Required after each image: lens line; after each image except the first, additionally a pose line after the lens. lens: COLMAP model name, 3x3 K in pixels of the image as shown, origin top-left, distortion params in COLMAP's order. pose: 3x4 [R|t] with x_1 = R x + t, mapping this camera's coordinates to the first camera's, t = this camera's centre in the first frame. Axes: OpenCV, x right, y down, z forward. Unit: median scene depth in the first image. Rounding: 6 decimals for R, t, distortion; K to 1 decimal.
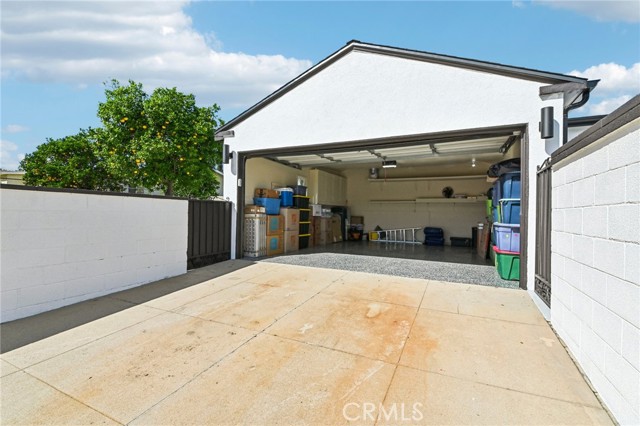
lens RADIAL K [[293.5, 0, 320.0], [0, 293.5, 213.0], [0, 0, 1]] dist [0.000044, 0.000005]
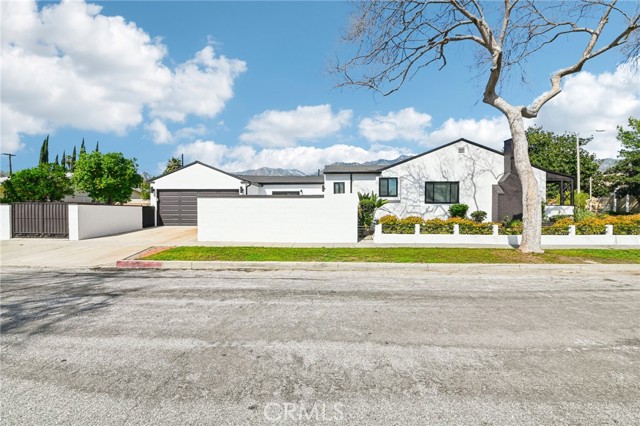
lens RADIAL K [[250.9, 0, 322.0], [0, 250.9, 215.5], [0, 0, 1]] dist [0.000515, -0.009661]
pose [[0.913288, -0.016963, 0.406961, 0.193781], [0.012496, 0.999829, 0.013632, 0.035285], [-0.407123, -0.007364, 0.913344, -1.871096]]
